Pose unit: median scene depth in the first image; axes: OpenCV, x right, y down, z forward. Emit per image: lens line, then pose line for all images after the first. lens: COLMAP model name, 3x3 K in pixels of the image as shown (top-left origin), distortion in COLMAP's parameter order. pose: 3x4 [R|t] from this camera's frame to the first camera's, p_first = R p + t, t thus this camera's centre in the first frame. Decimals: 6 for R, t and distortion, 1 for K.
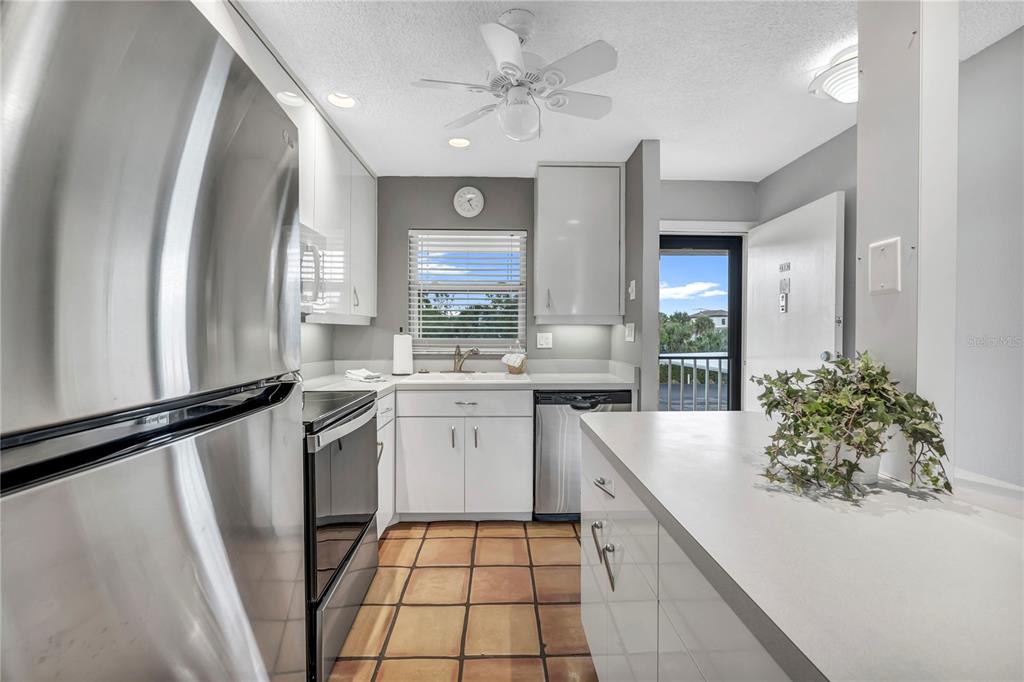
lens RADIAL K [[429.3, 0, 511.6], [0, 429.3, 331.7], [0, 0, 1]] dist [0.012050, 0.000095]
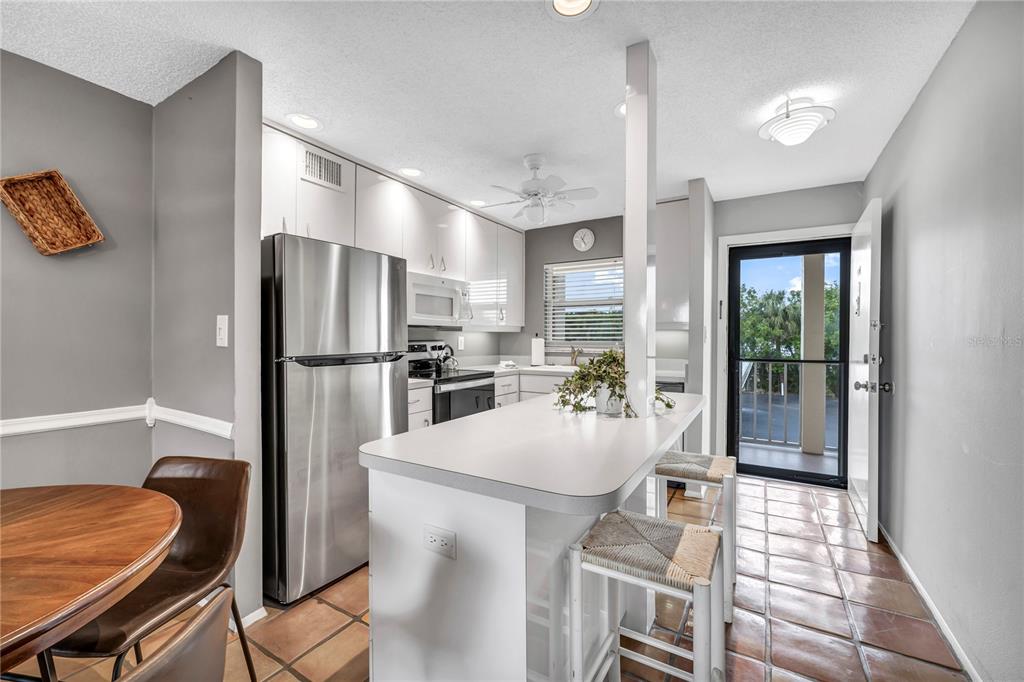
lens RADIAL K [[420.4, 0, 503.6], [0, 420.4, 339.2], [0, 0, 1]] dist [-0.000061, 0.000042]
pose [[0.827180, 0.002088, -0.561933, 0.453195], [0.000222, 0.999992, 0.004041, 0.004387], [0.561937, -0.003468, 0.827173, -0.241108]]
